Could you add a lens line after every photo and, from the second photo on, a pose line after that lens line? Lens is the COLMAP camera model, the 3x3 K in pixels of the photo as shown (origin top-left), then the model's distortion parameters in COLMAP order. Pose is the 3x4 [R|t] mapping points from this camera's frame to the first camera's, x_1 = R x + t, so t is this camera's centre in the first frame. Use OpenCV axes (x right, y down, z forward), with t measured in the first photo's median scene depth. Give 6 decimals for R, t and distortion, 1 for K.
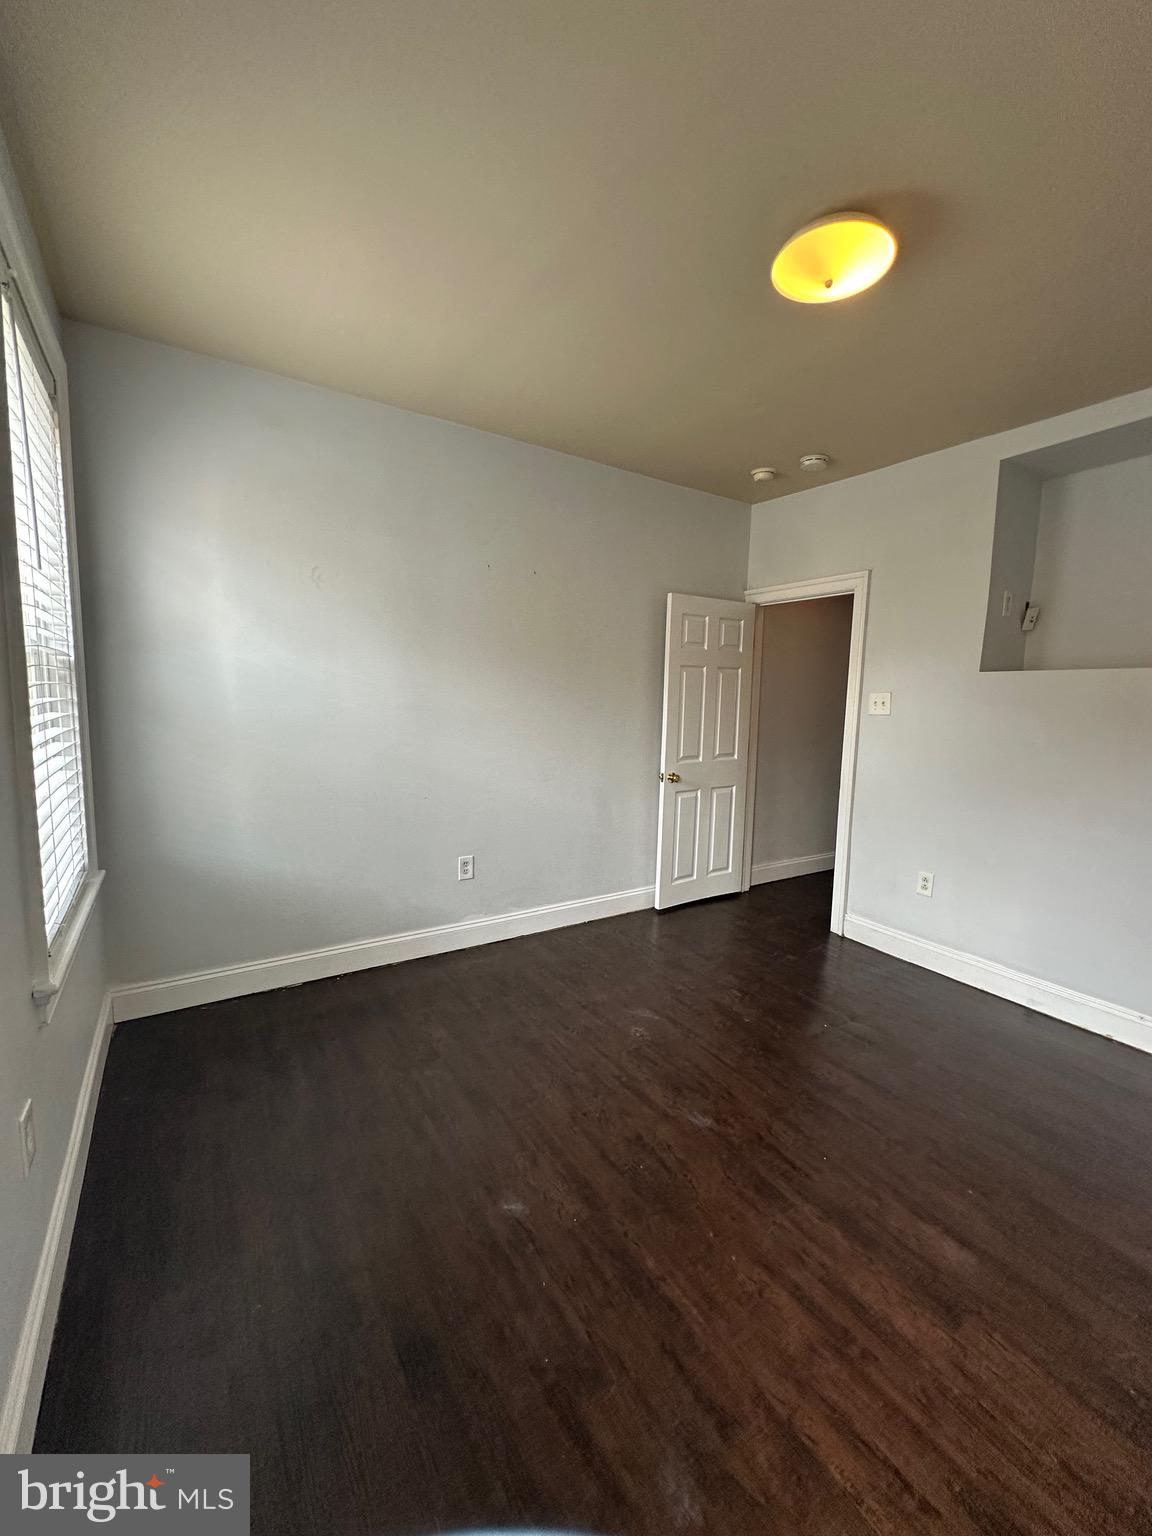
lens RADIAL K [[613.0, 0, 576.0], [0, 613.0, 768.0], [0, 0, 1]] dist [-0.002960, 0.000520]
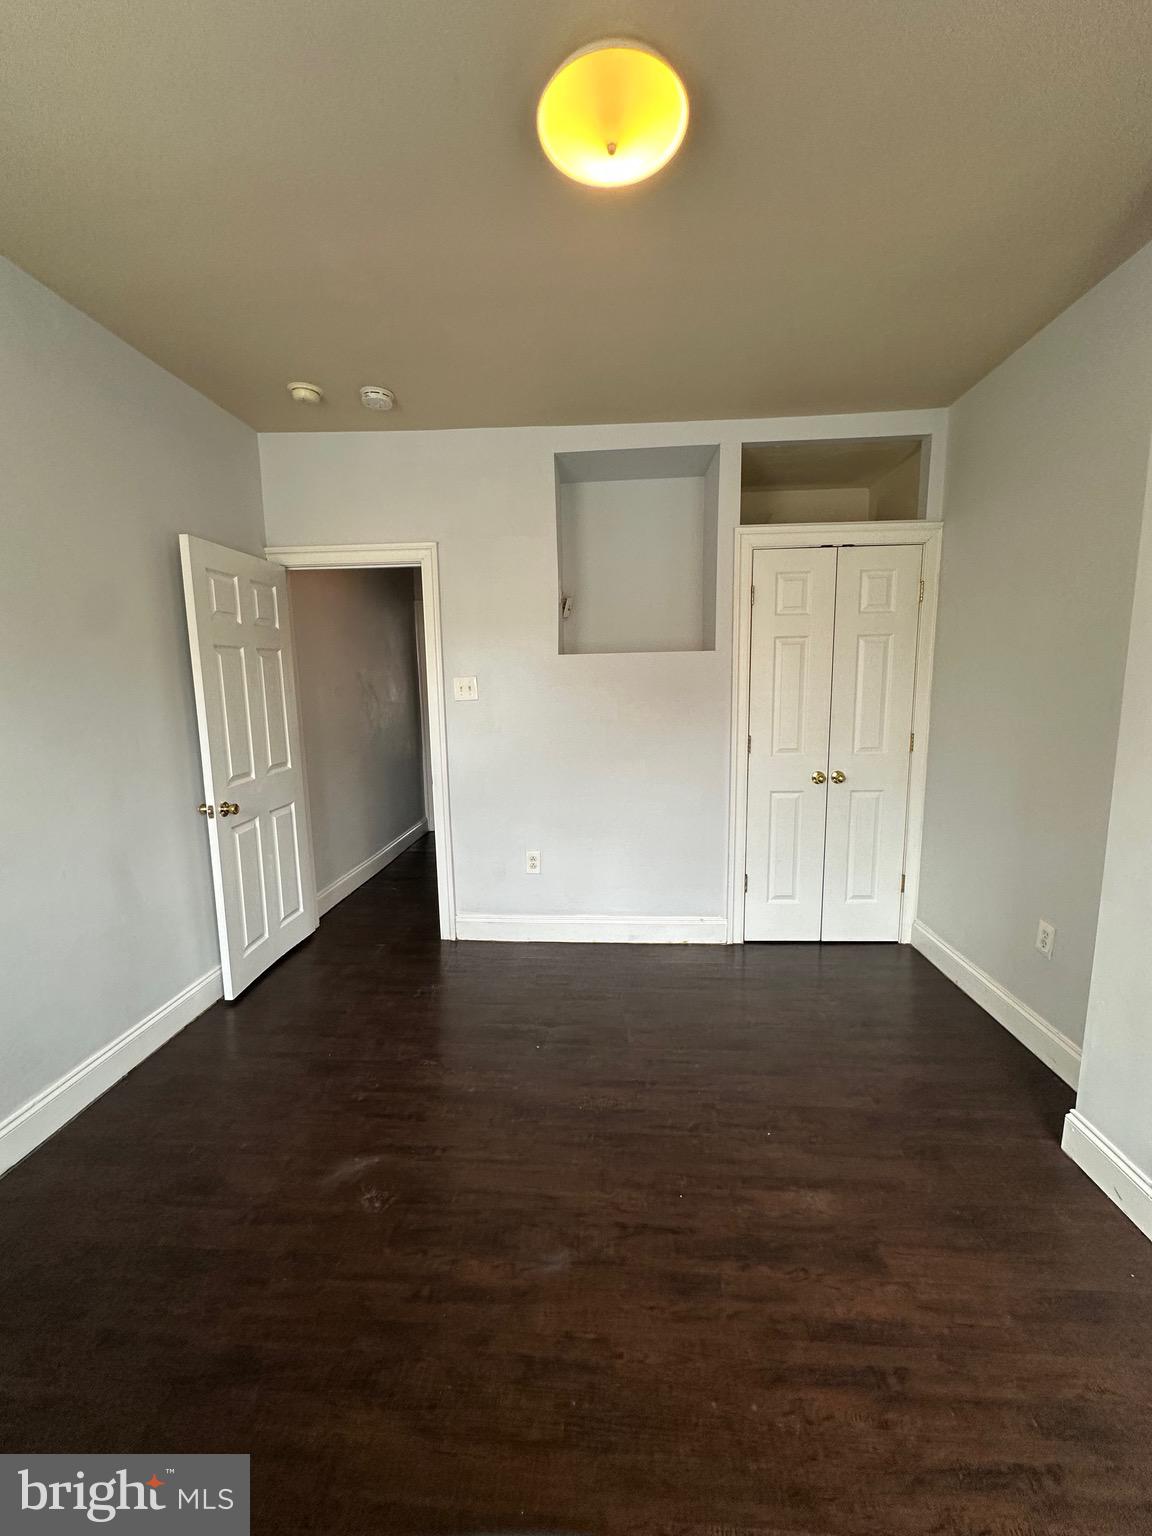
lens RADIAL K [[613.0, 0, 576.0], [0, 613.0, 768.0], [0, 0, 1]] dist [-0.002960, 0.000520]
pose [[0.589396, -0.146277, 0.794490, -0.176021], [0.124893, 0.988145, 0.089279, -0.048940], [-0.798131, 0.046605, 0.600678, 0.314317]]
